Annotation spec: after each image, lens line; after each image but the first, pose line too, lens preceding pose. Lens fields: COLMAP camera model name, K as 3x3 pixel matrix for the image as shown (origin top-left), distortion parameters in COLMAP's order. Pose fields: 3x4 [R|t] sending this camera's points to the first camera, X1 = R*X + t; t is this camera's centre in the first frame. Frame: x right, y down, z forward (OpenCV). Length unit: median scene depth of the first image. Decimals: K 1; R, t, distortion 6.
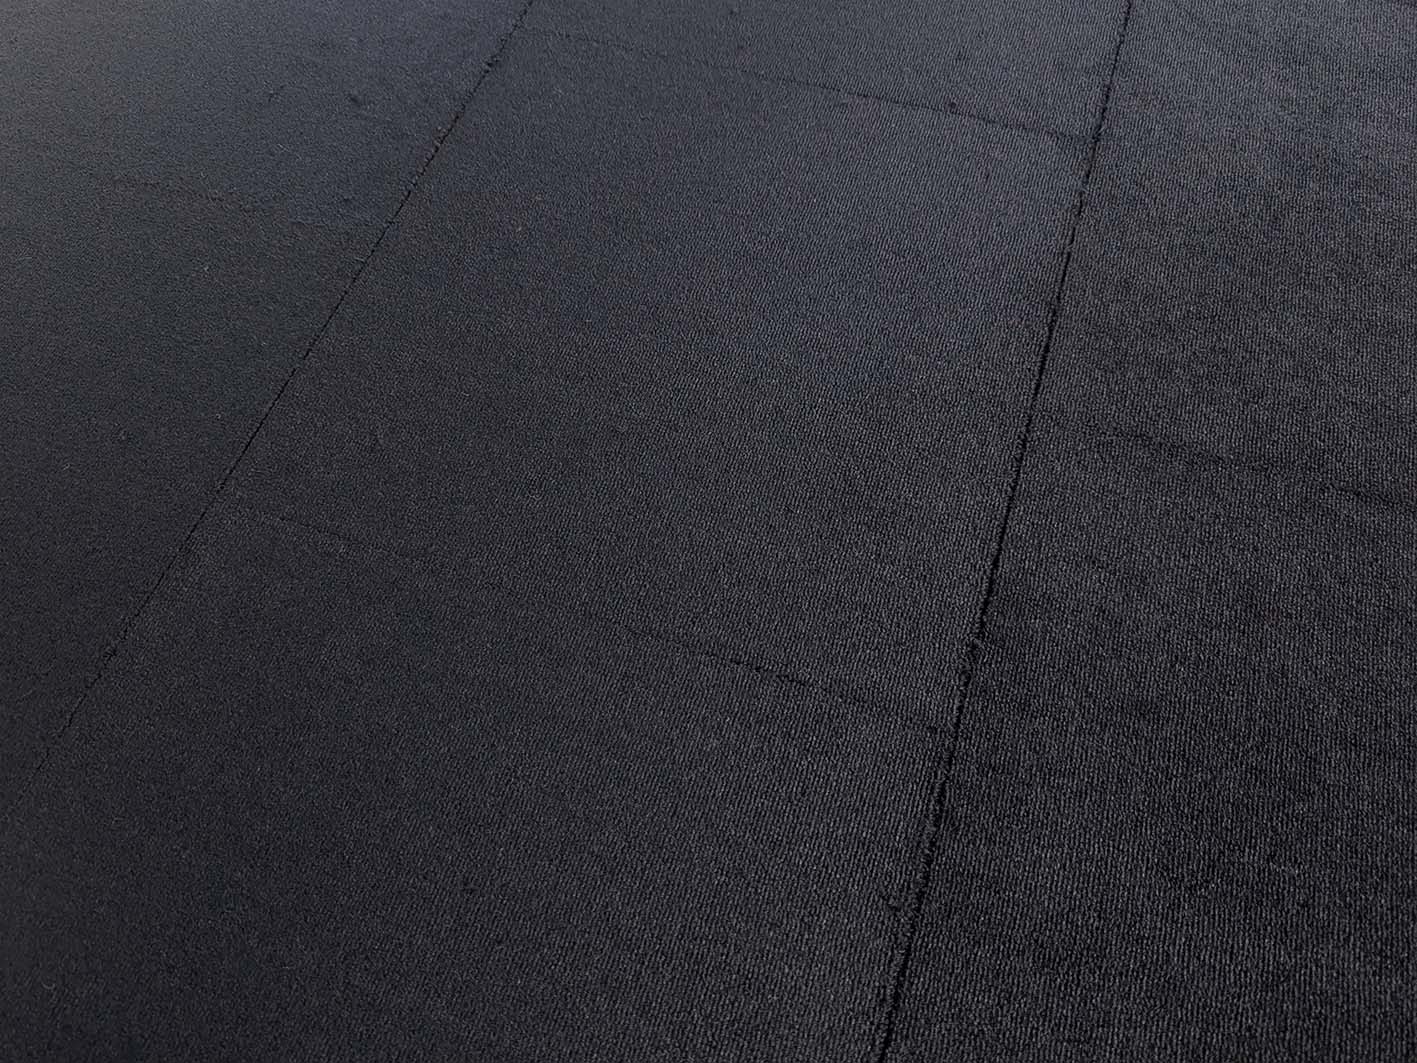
lens RADIAL K [[994.0, 0, 708.8], [0, 994.0, 531.8], [0, 0, 1]] dist [0.010366, -0.006231]
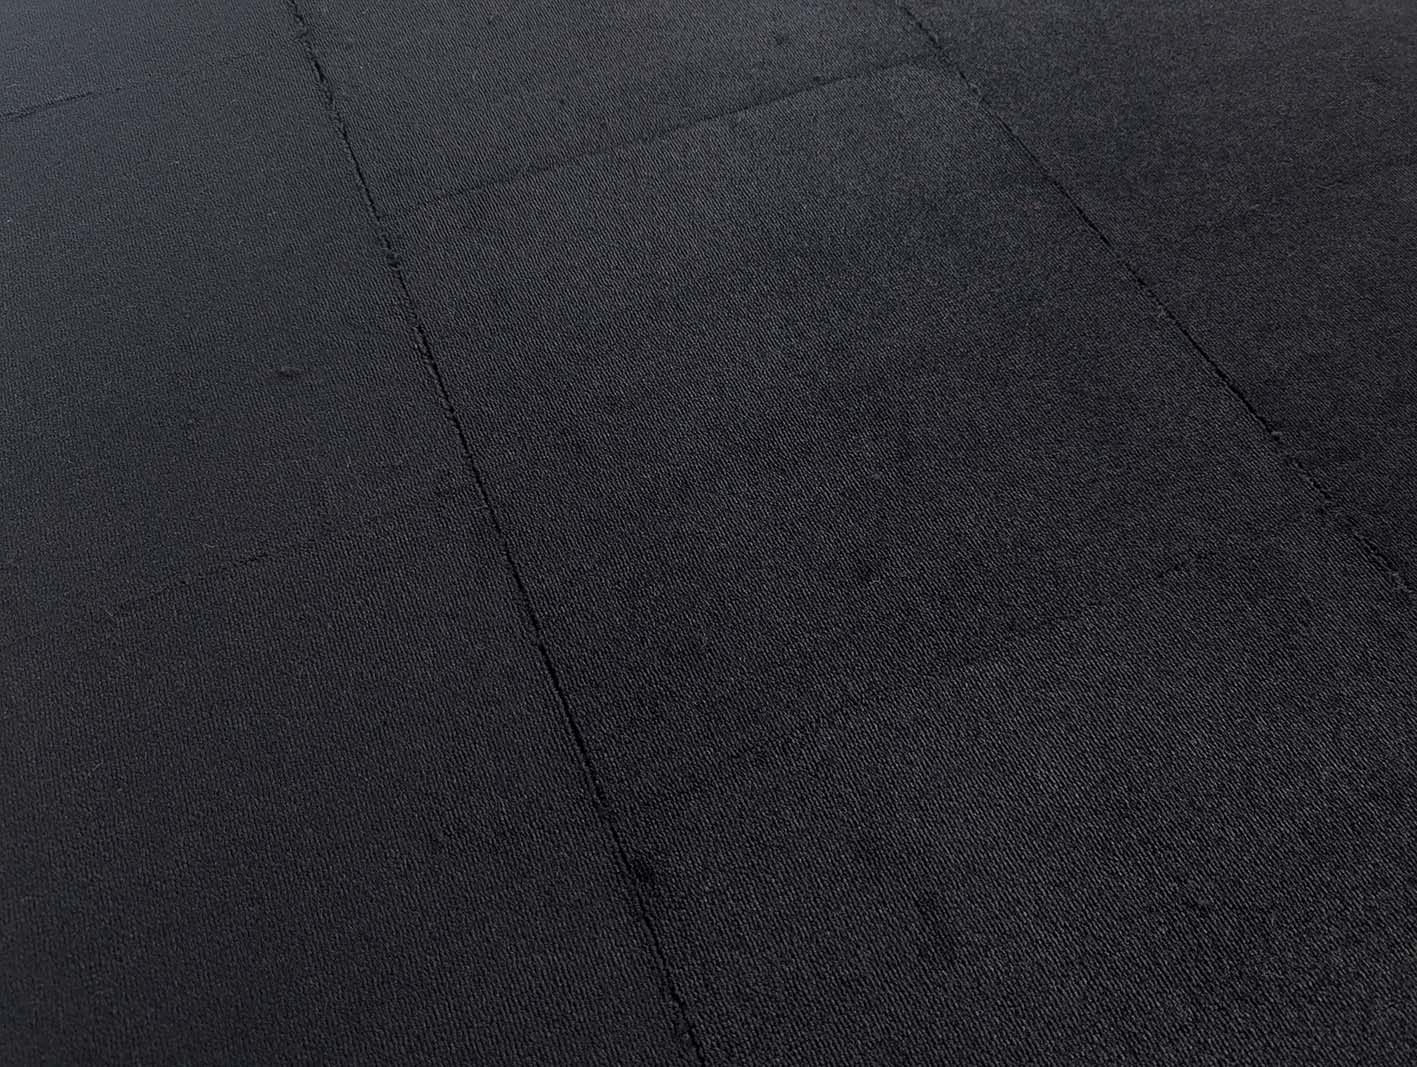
lens RADIAL K [[993.4, 0, 706.6], [0, 993.4, 534.1], [0, 0, 1]] dist [0.009852, -0.005523]
pose [[0.737285, -0.575355, 0.354087, -0.621047], [0.590326, 0.803534, 0.076475, -0.244809], [-0.328521, 0.152643, 0.932081, 0.172056]]
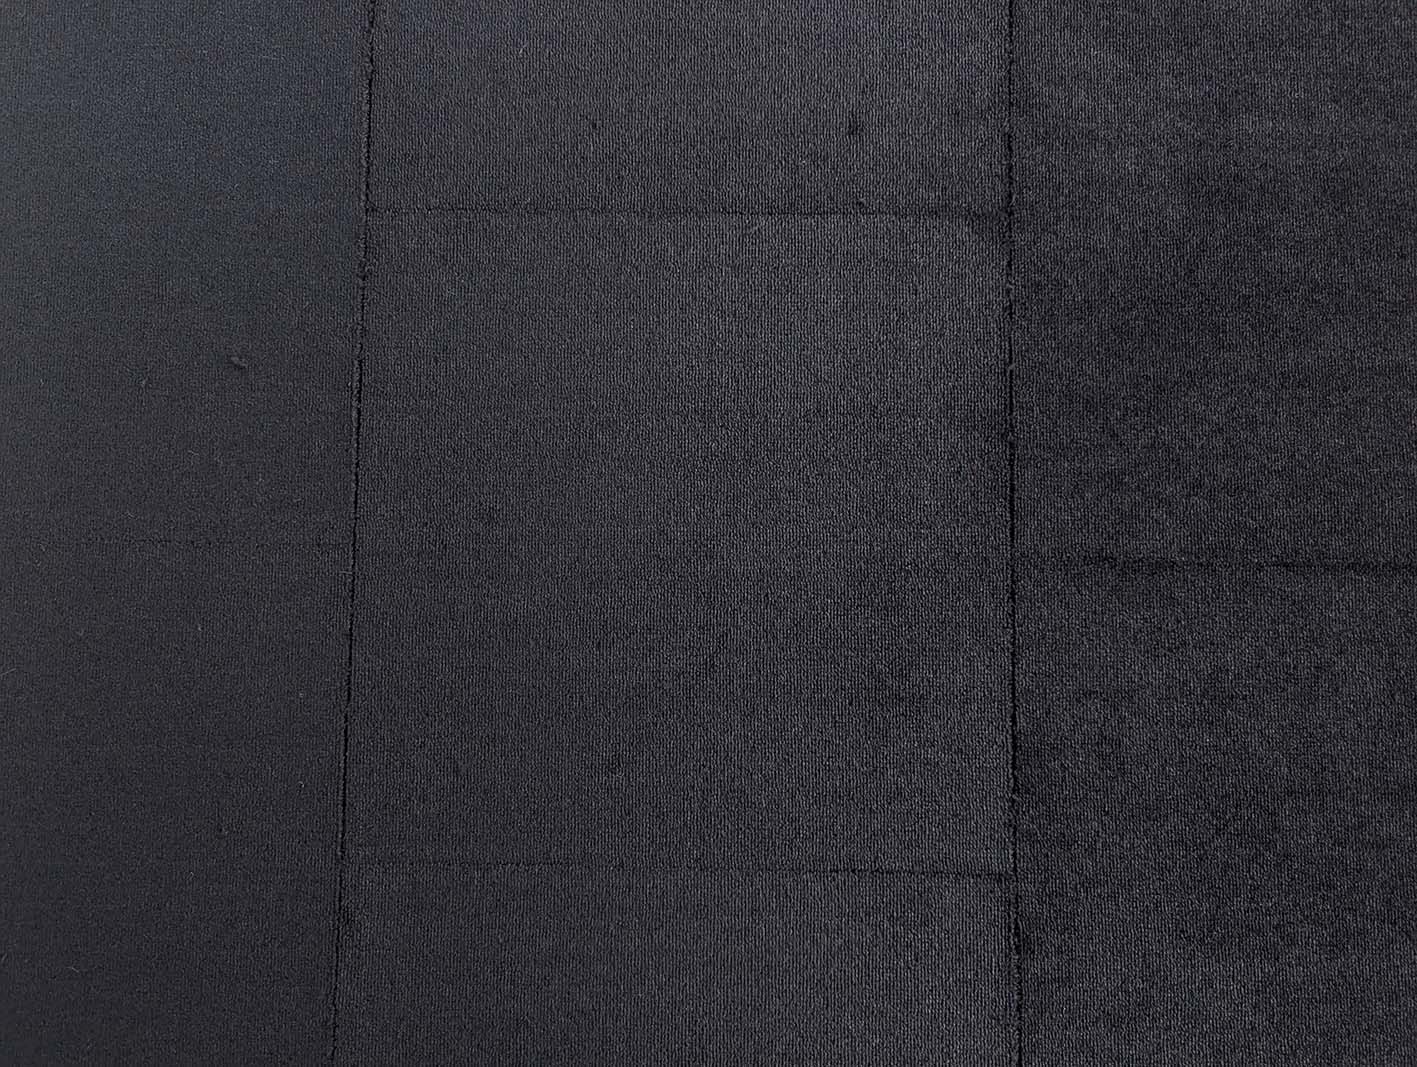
lens RADIAL K [[993.4, 0, 708.3], [0, 993.4, 533.9], [0, 0, 1]] dist [0.009852, -0.005523]
pose [[0.949694, -0.308728, 0.052610, -0.054283], [0.263836, 0.879205, 0.396723, -0.723010], [-0.168735, -0.362885, 0.916429, 0.042525]]
